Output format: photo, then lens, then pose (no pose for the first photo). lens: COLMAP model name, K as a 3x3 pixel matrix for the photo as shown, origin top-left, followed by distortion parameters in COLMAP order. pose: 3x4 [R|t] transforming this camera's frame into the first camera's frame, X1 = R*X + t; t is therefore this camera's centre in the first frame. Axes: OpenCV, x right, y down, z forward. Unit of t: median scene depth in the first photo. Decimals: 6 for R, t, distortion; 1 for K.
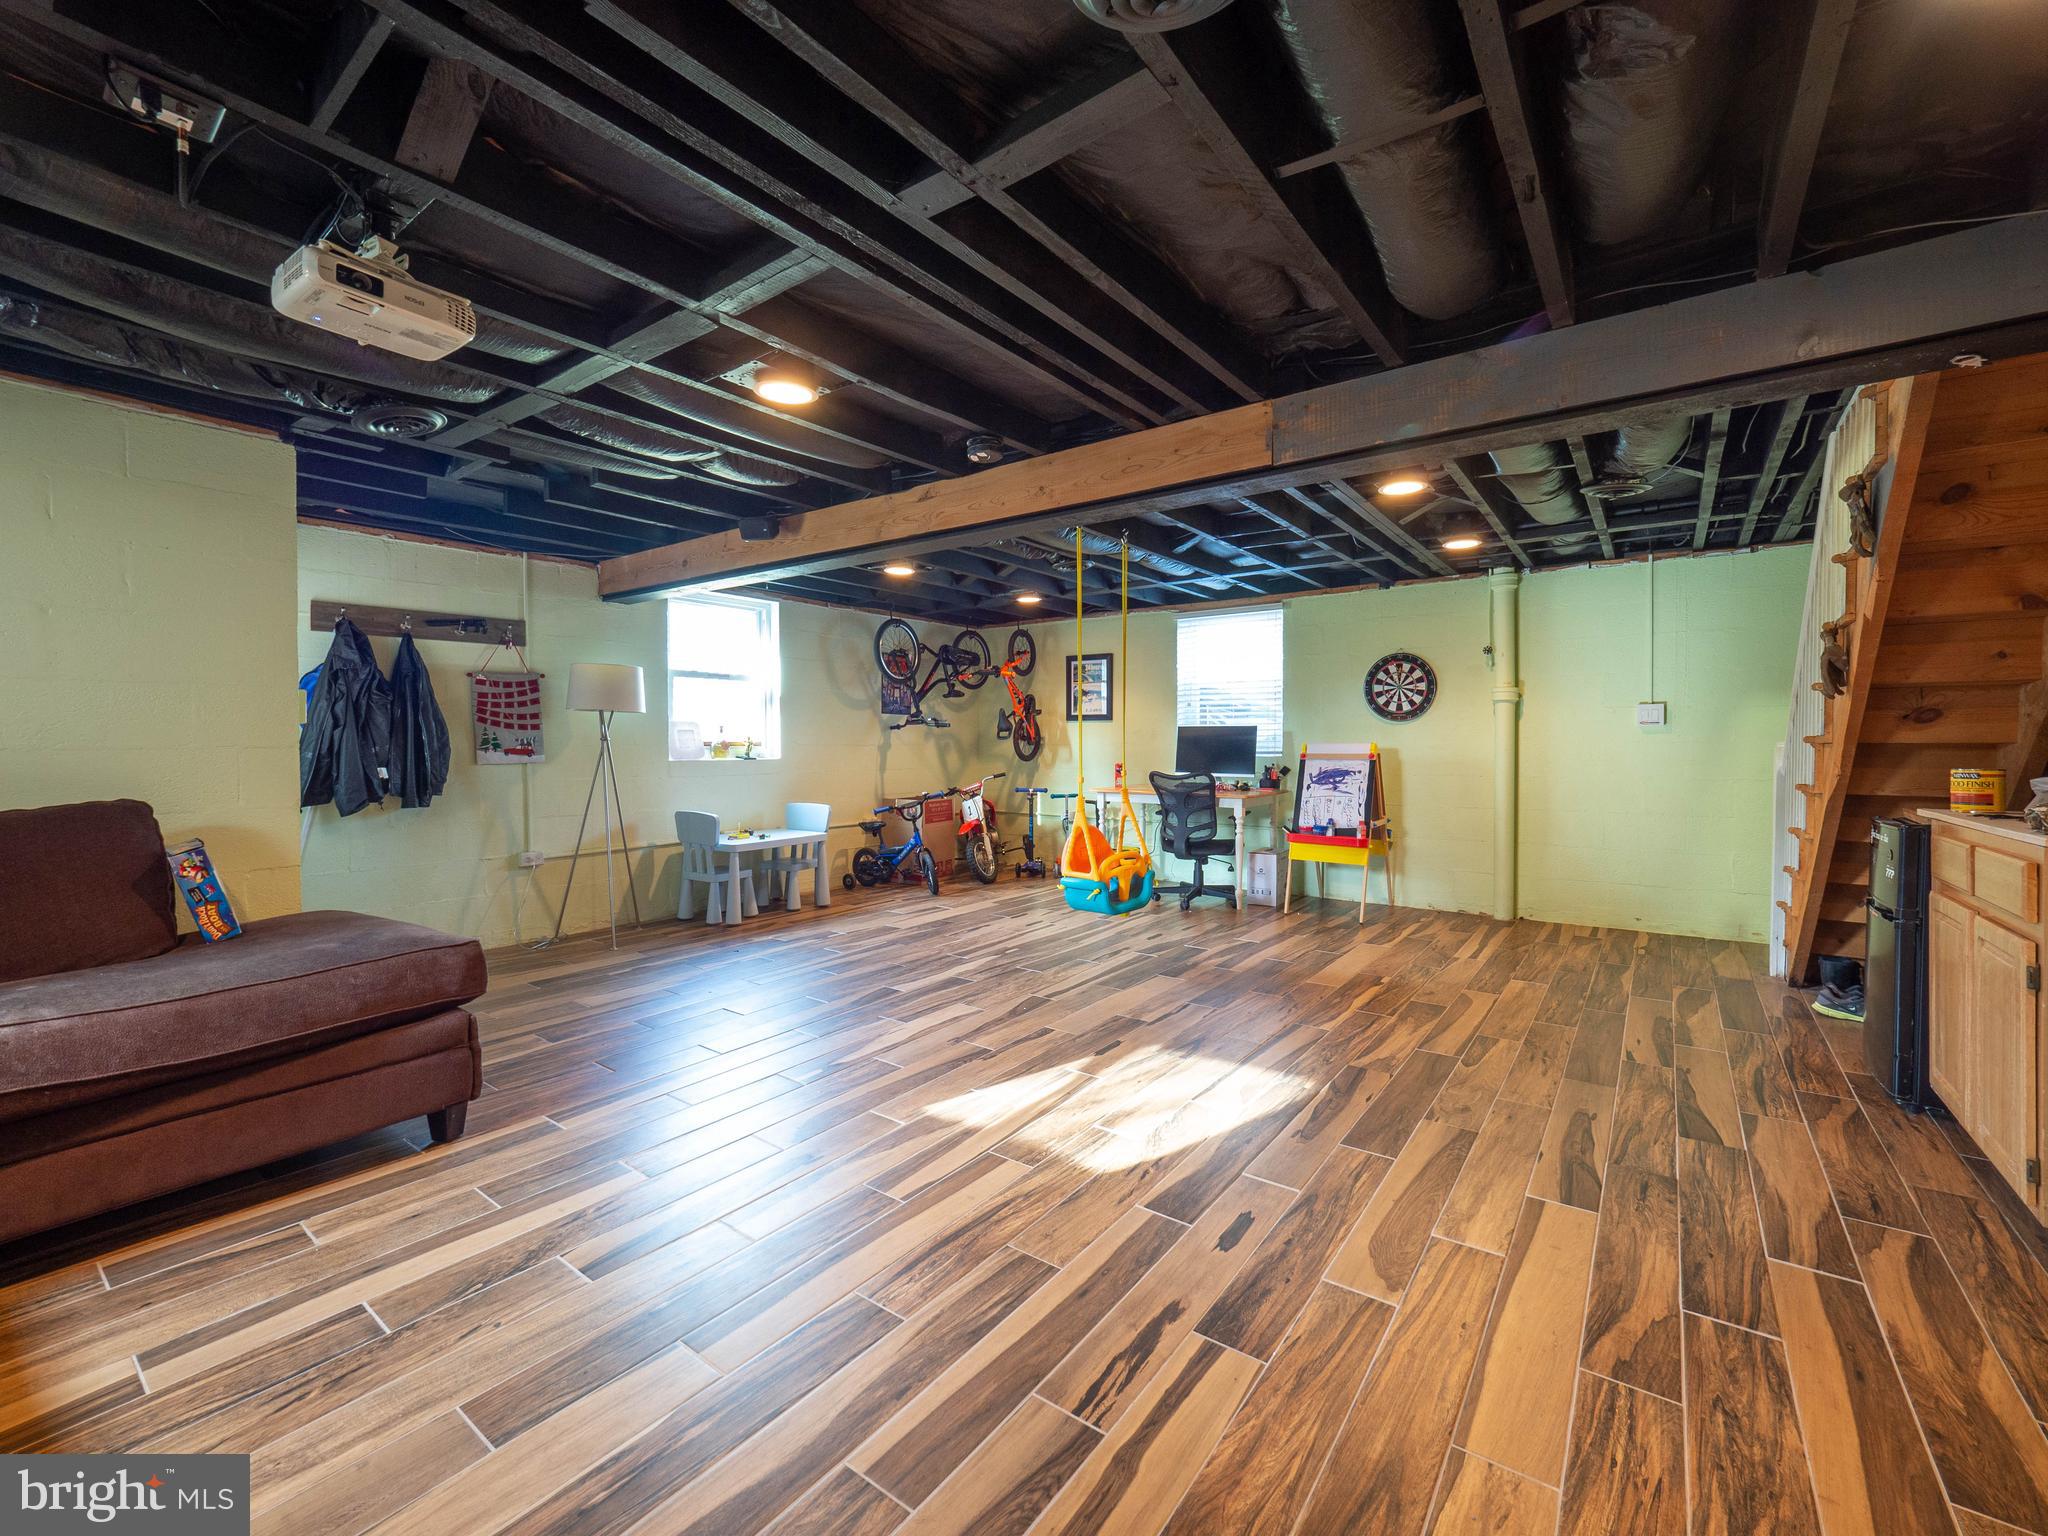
lens RADIAL K [[886.3, 0, 1024.0], [0, 886.3, 768.0], [0, 0, 1]] dist [0.001897, 0.000037]
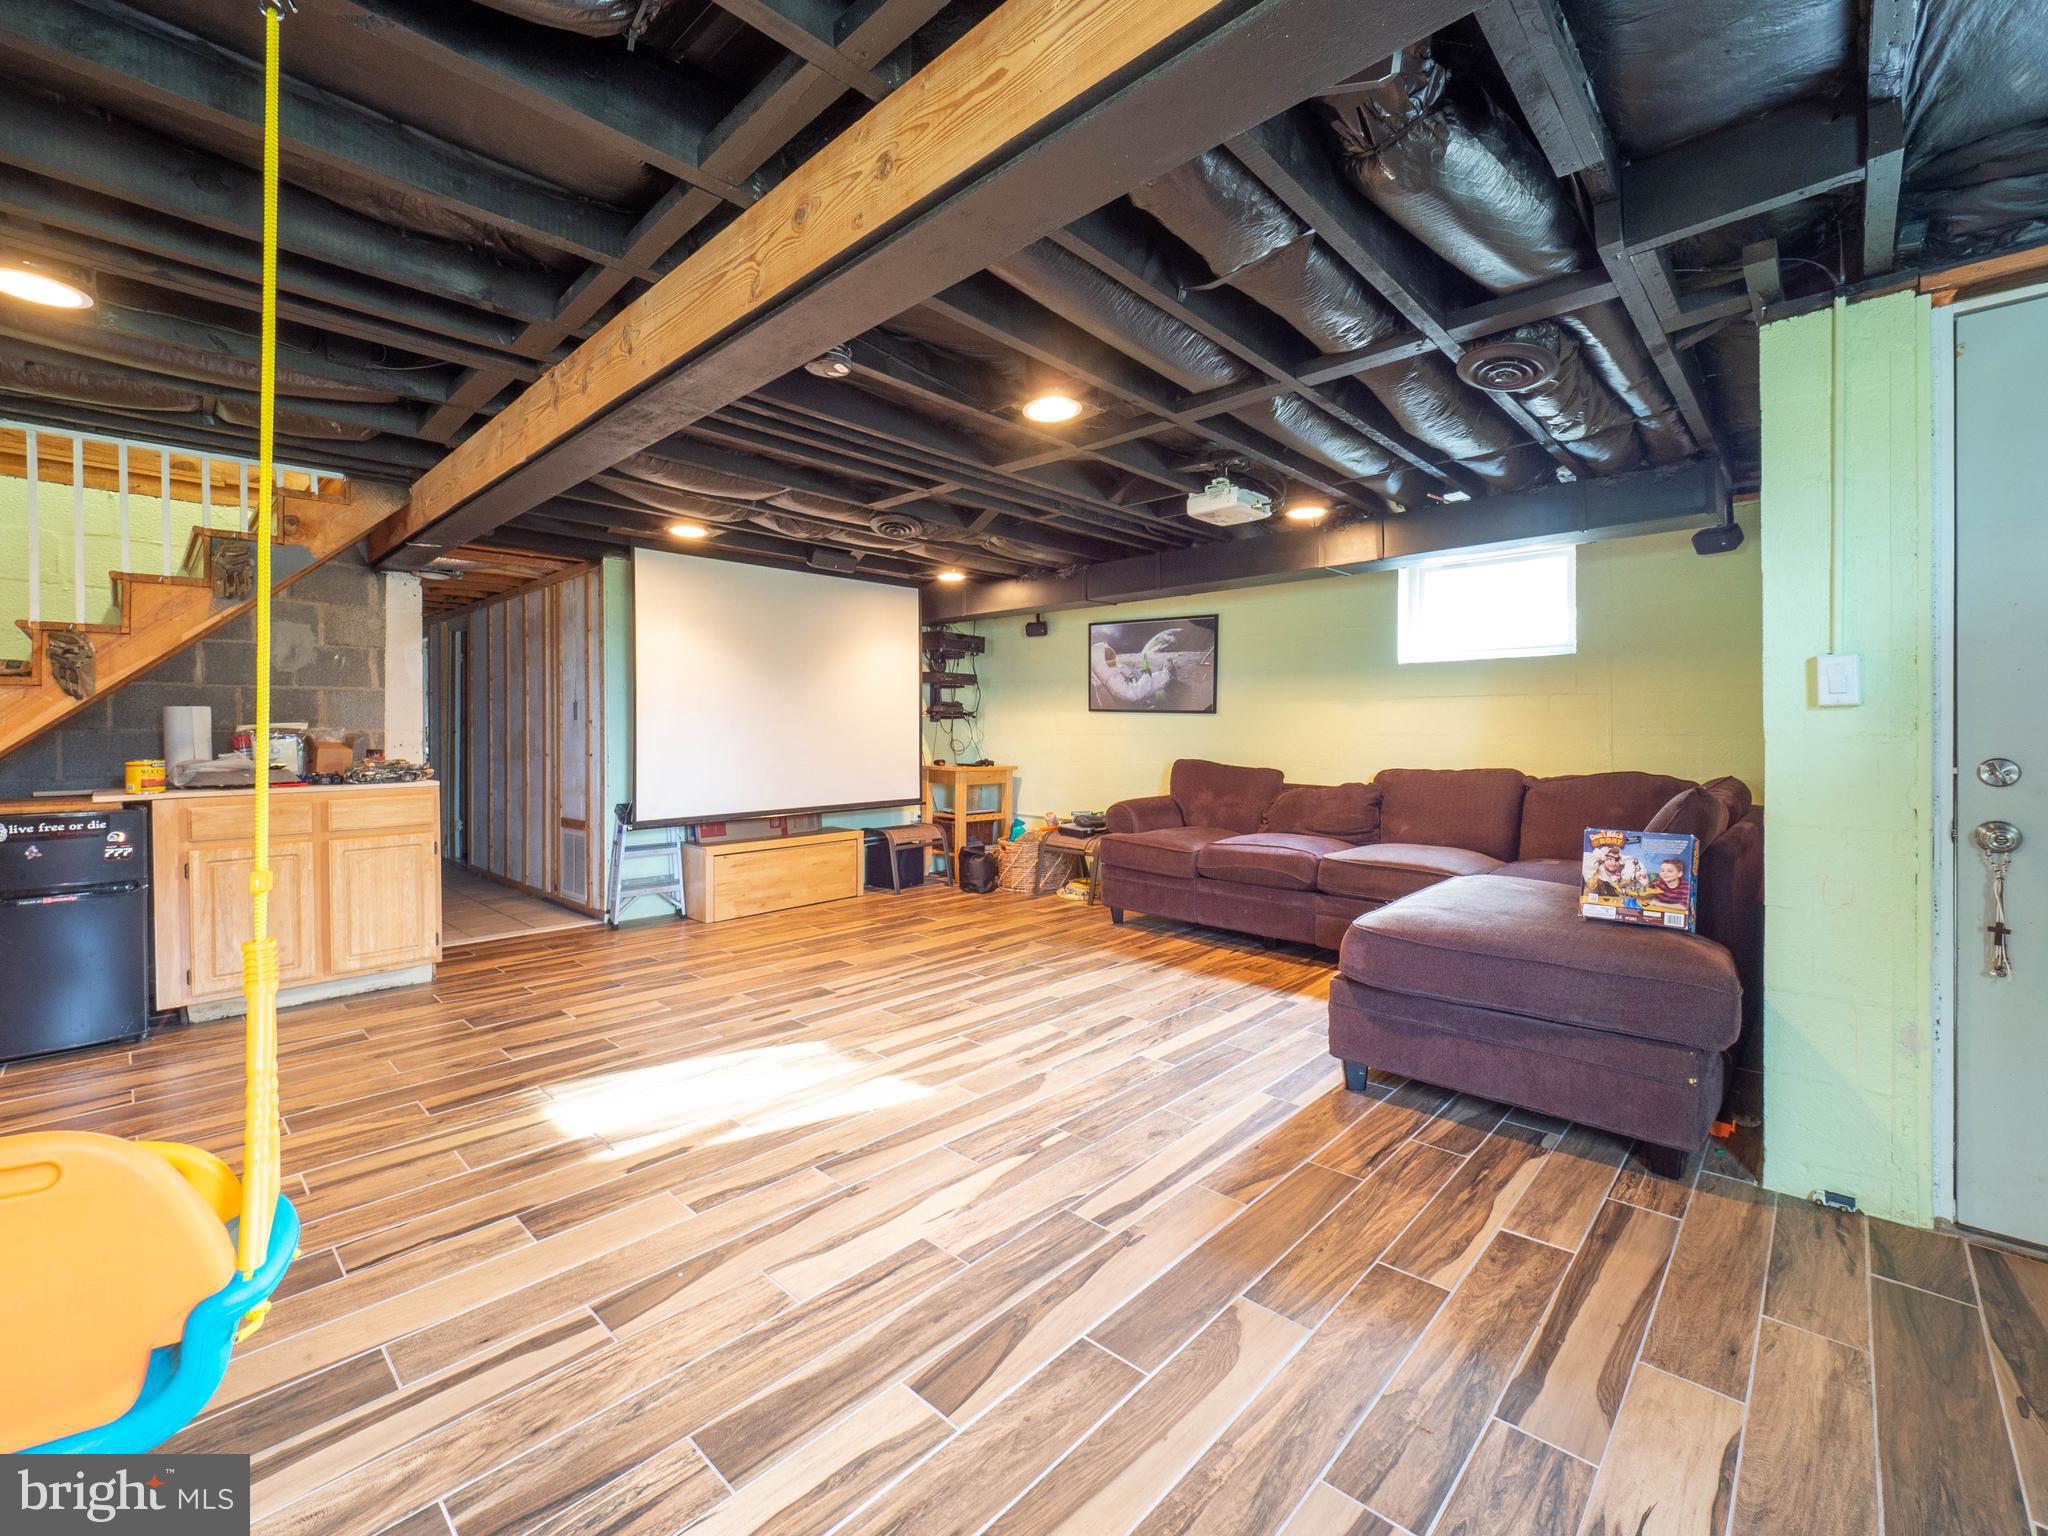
lens RADIAL K [[886.3, 0, 1024.0], [0, 886.3, 768.0], [0, 0, 1]] dist [0.001897, 0.000037]
pose [[-0.993683, -0.002577, 0.112197, -0.303701], [0.005696, 0.997290, 0.073354, -0.059229], [-0.112082, 0.073530, -0.990975, 1.787286]]
